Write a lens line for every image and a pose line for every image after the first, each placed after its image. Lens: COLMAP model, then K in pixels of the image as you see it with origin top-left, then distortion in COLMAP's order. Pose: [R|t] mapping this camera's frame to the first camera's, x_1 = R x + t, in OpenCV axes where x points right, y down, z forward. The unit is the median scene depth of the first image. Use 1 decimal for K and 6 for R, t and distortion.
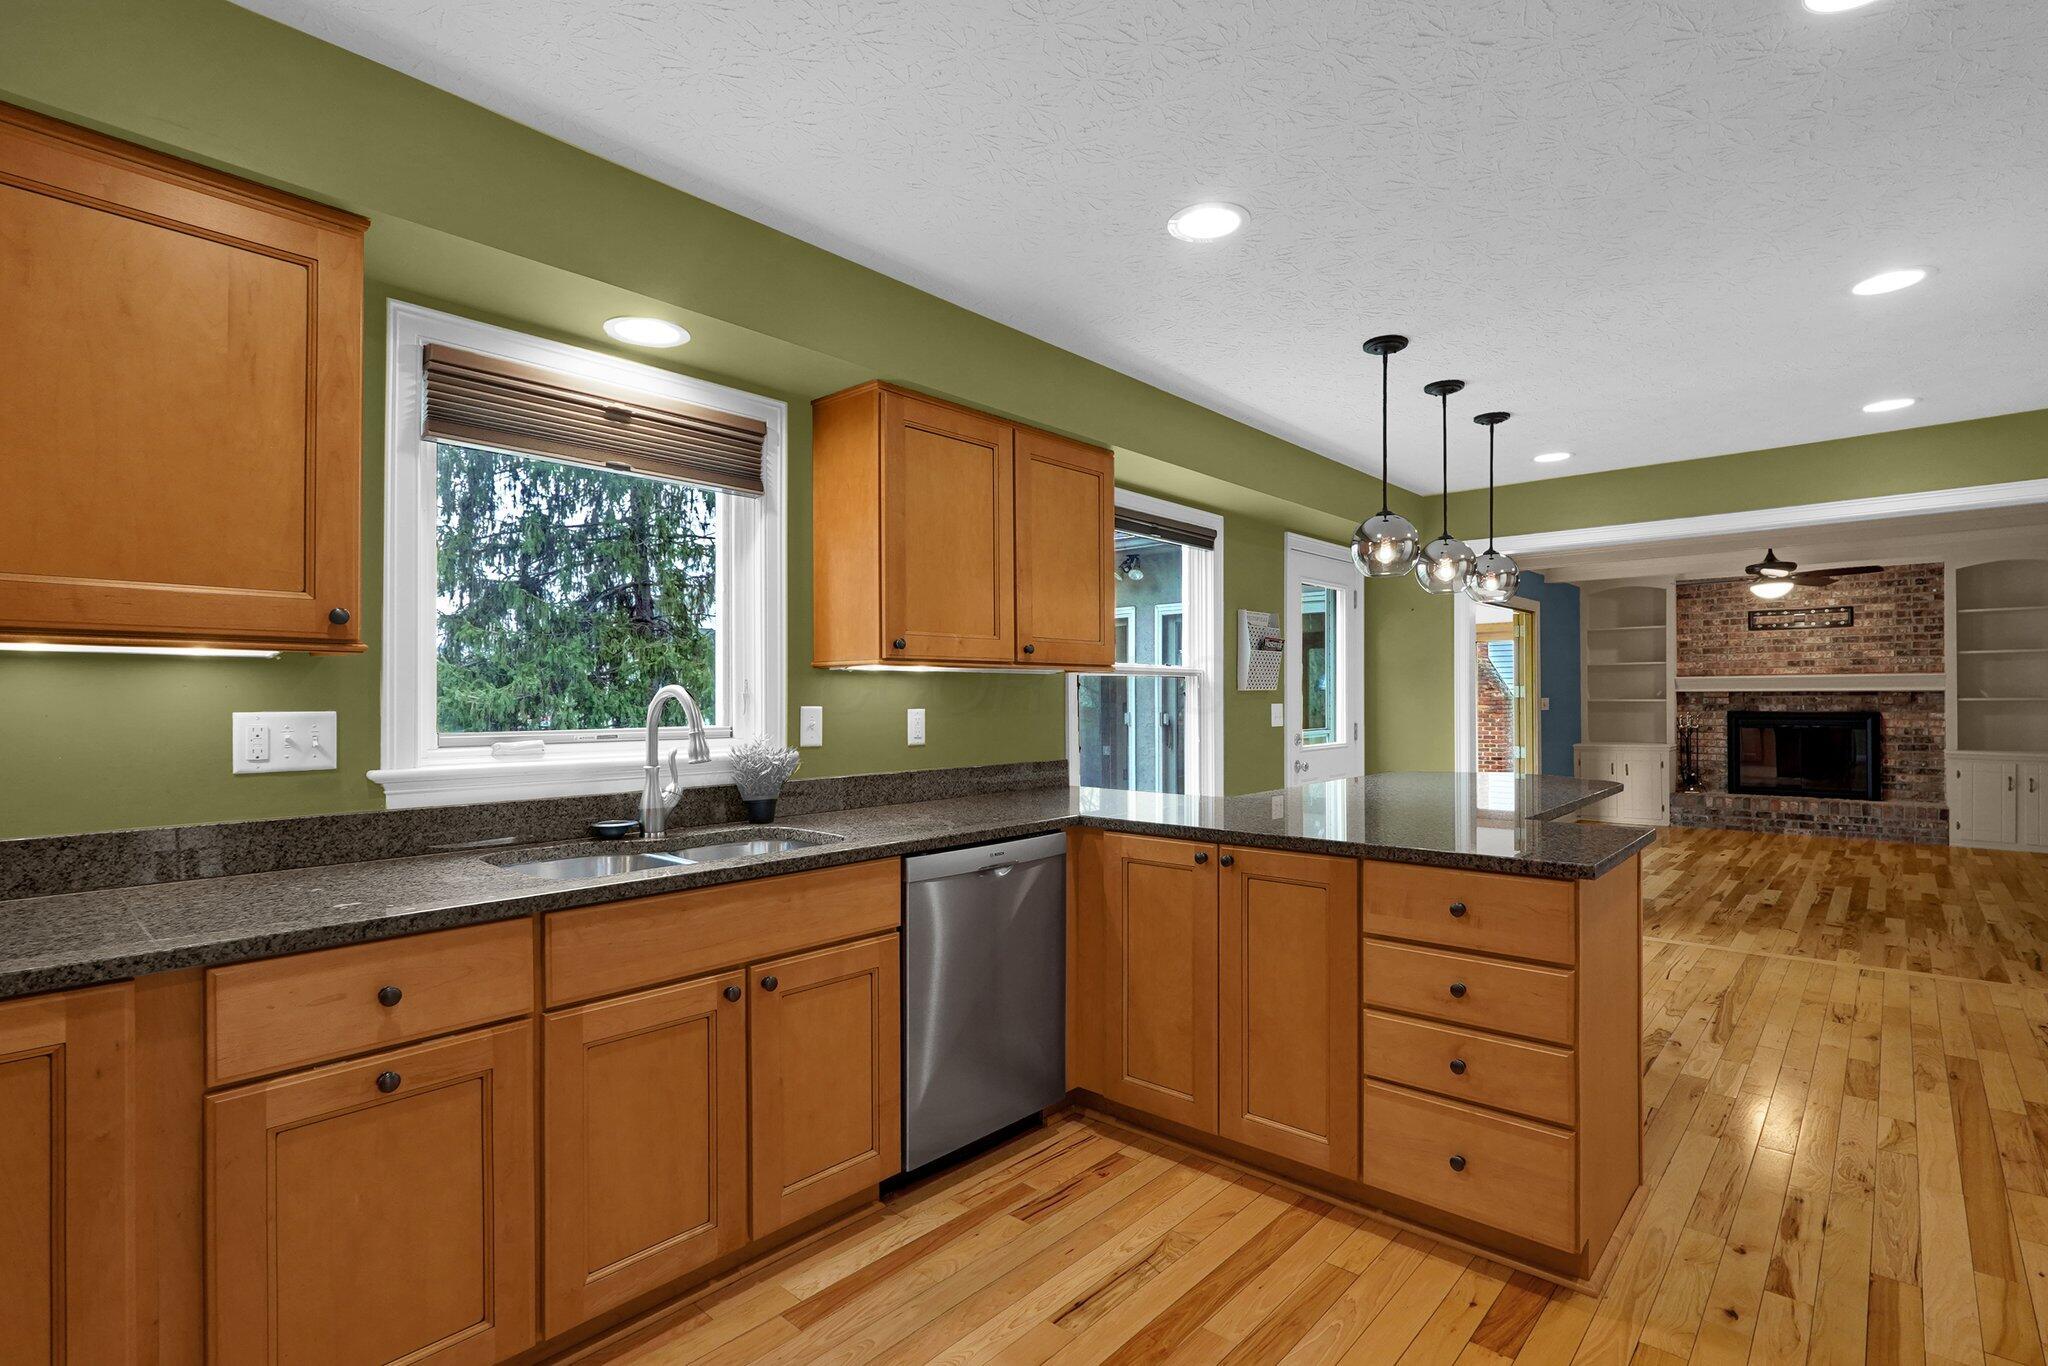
lens RADIAL K [[975.5, 0, 1027.3], [0, 975.5, 684.0], [0, 0, 1]] dist [-0.017408, 0.003615]
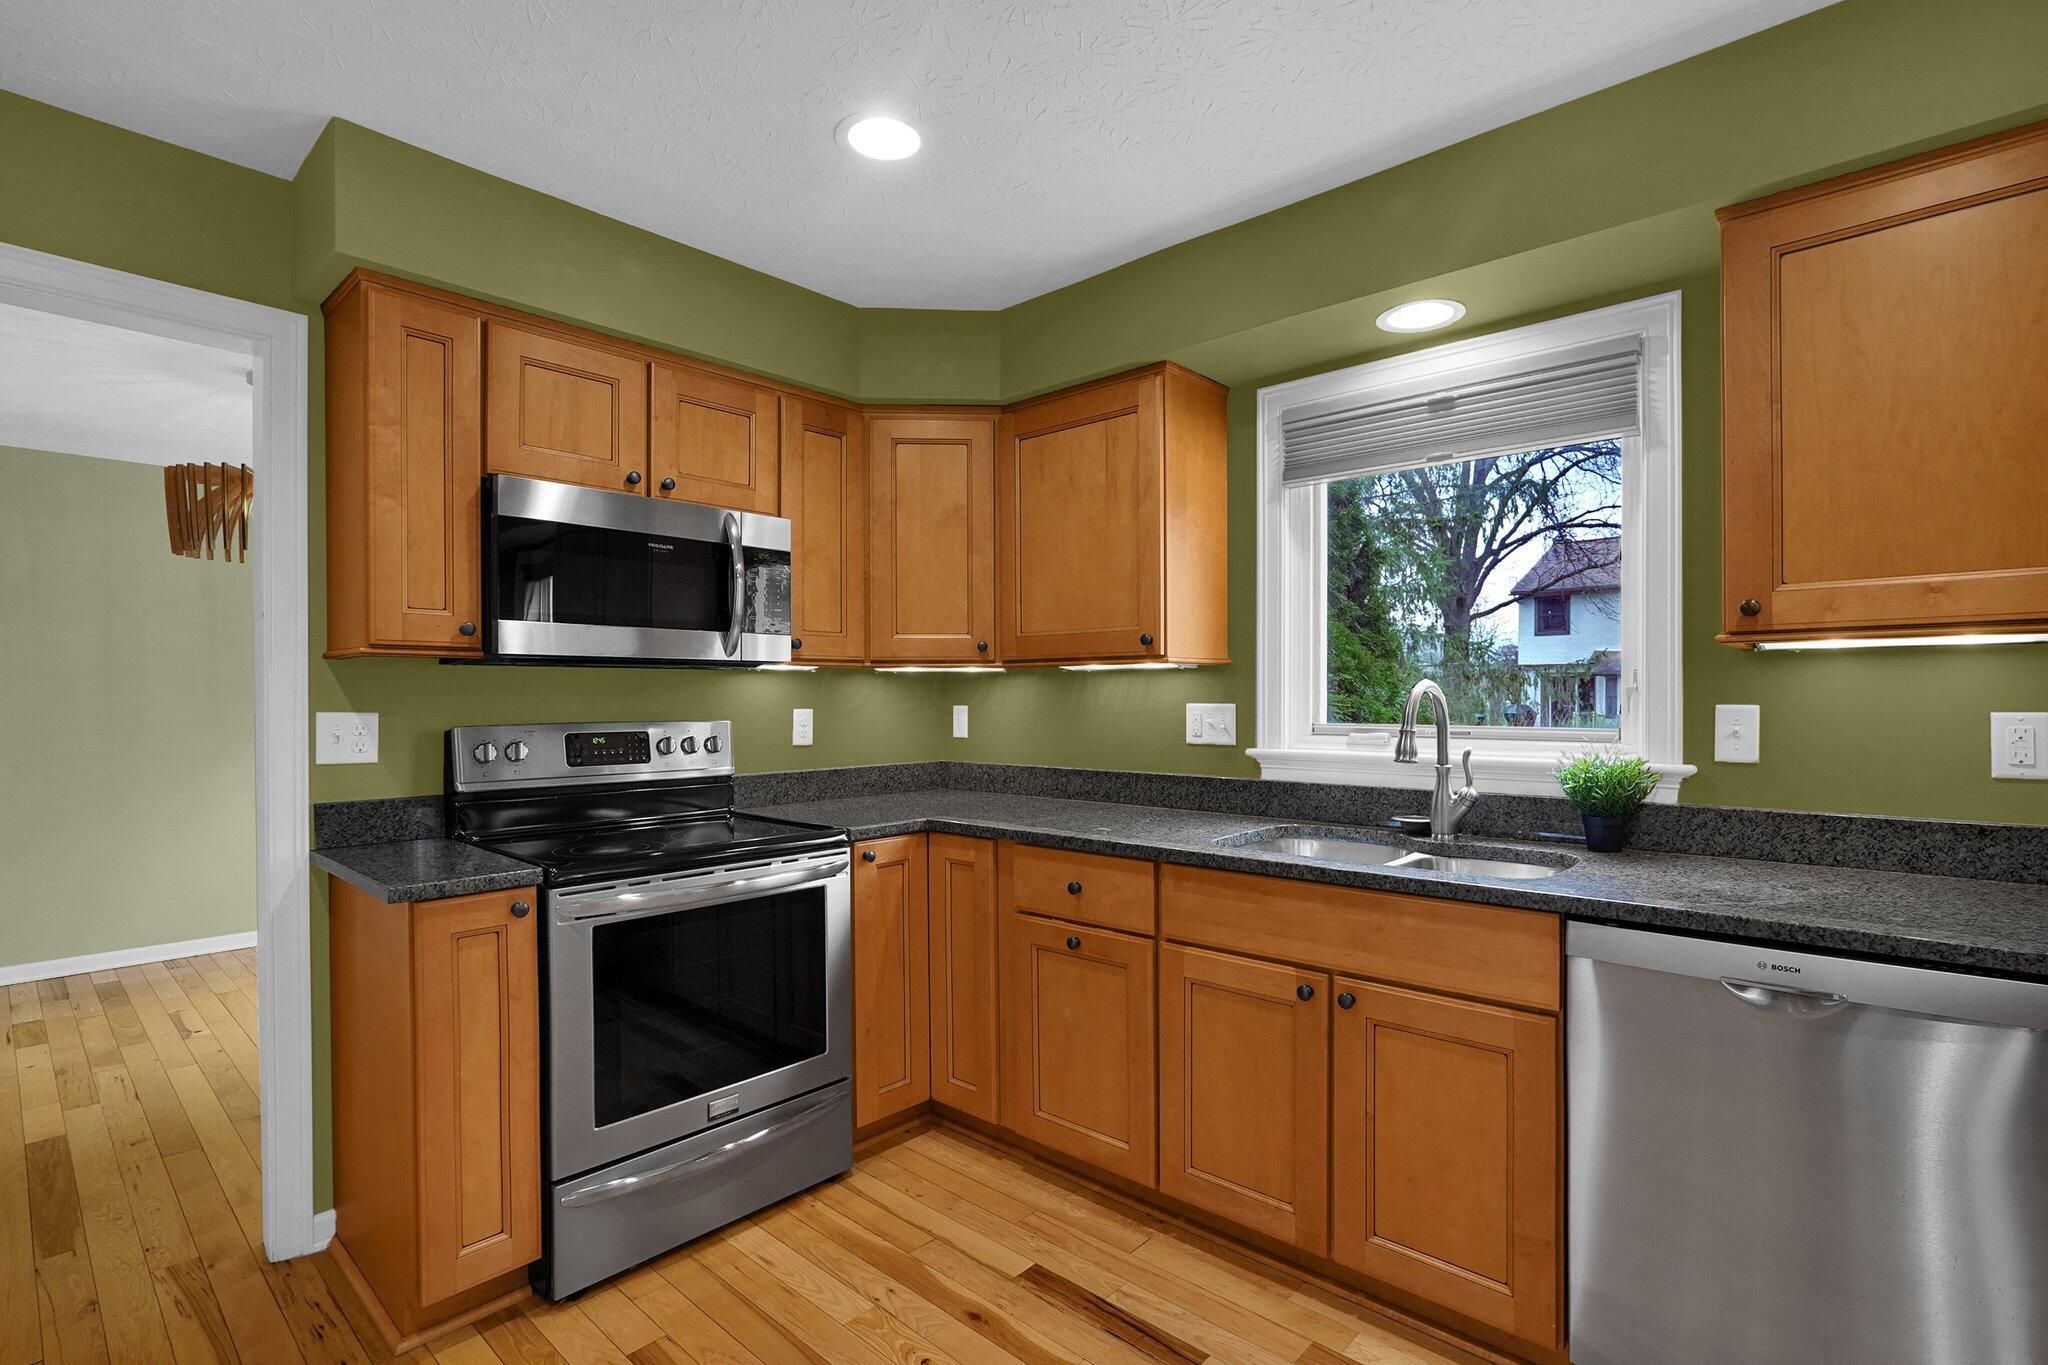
lens RADIAL K [[975.5, 0, 1054.1], [0, 975.5, 698.8], [0, 0, 1]] dist [-0.017408, 0.003615]
pose [[0.001574, 0.003028, -0.999994, 0.587295], [0.014698, 0.999887, 0.003051, 0.010902], [0.999891, -0.014703, 0.001529, 0.638907]]
